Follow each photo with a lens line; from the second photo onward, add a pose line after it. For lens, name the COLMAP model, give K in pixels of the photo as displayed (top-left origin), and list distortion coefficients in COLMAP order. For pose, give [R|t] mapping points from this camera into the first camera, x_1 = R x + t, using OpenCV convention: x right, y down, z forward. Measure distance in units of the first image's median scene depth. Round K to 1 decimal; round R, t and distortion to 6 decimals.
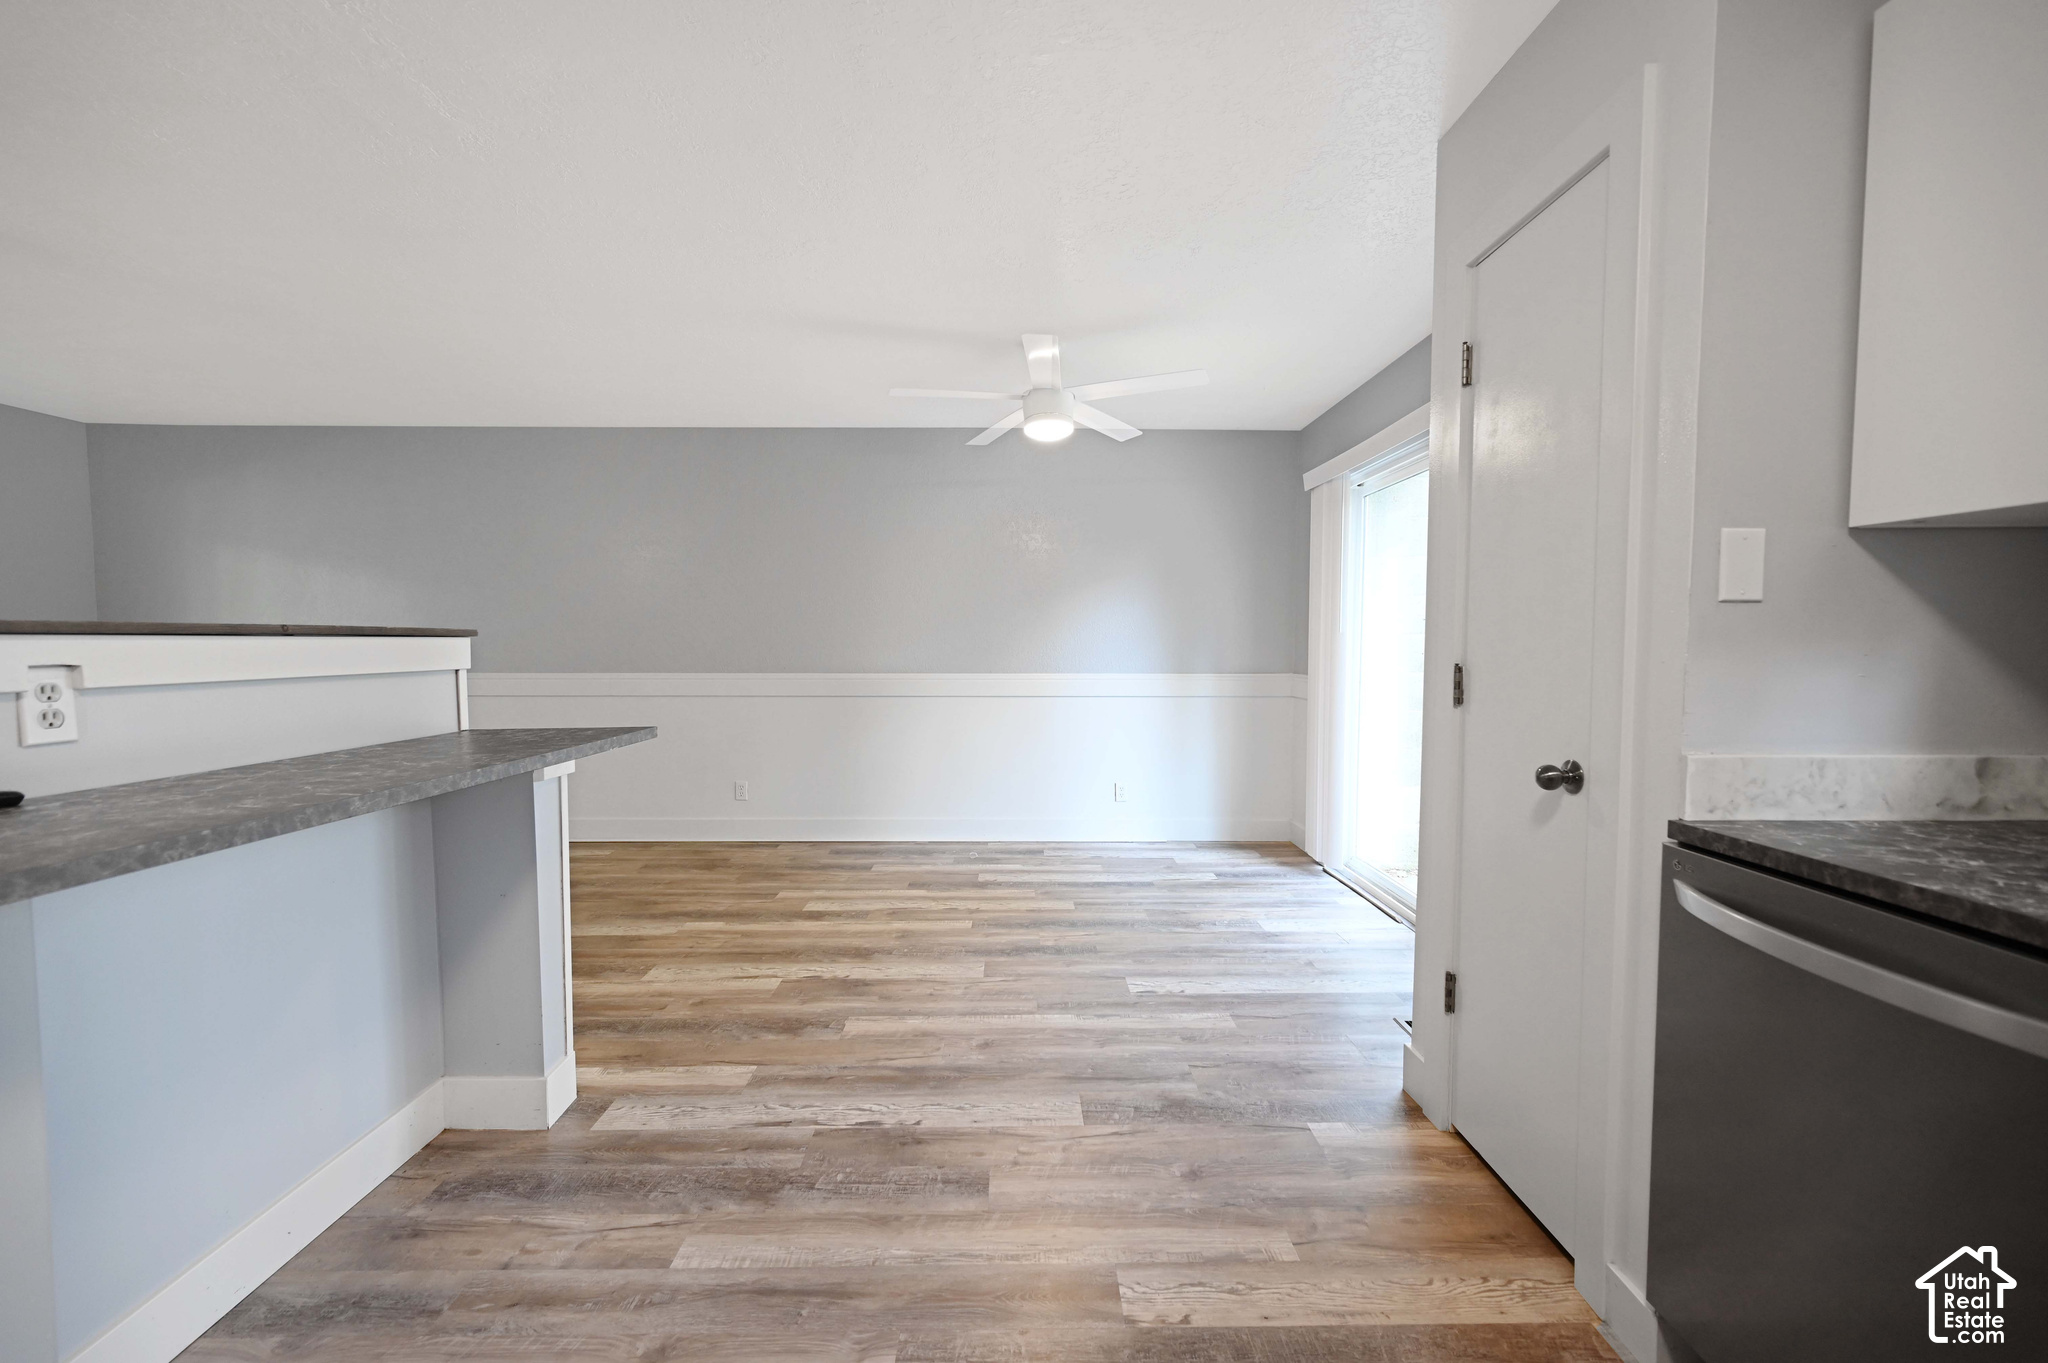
lens RADIAL K [[822.7, 0, 1024.0], [0, 822.7, 681.5], [0, 0, 1]] dist [0.001263, 0.000144]
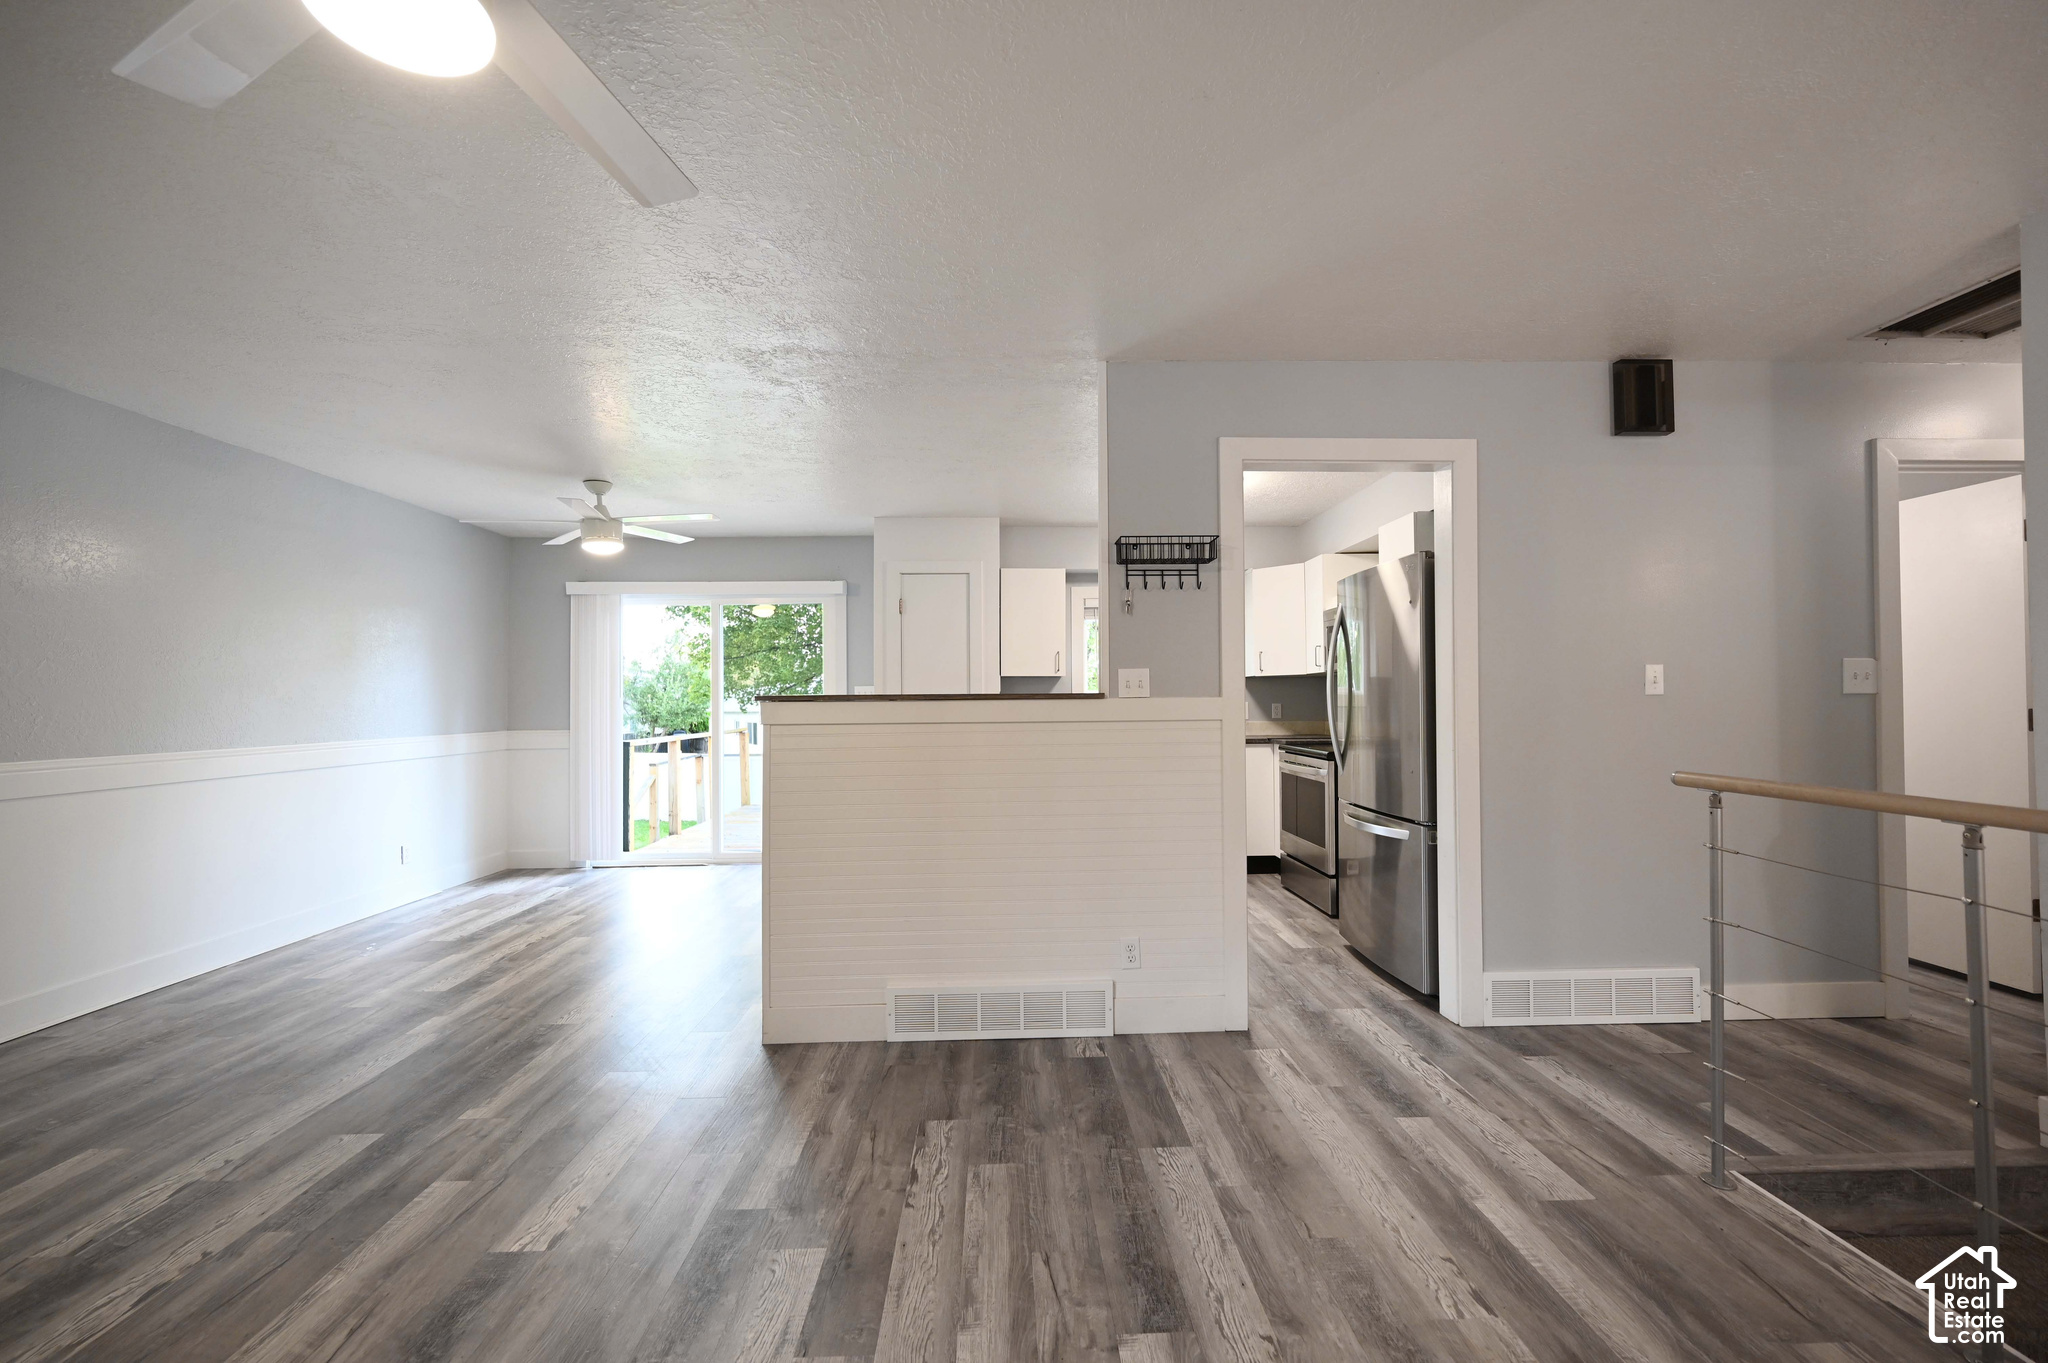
lens RADIAL K [[822.7, 0, 1024.0], [0, 822.7, 681.5], [0, 0, 1]] dist [0.001263, 0.000144]
pose [[-0.024773, 0.018349, 0.999525, -1.177860], [0.050999, 0.998553, -0.017067, -0.028790], [-0.998391, 0.050552, -0.025673, 0.313872]]
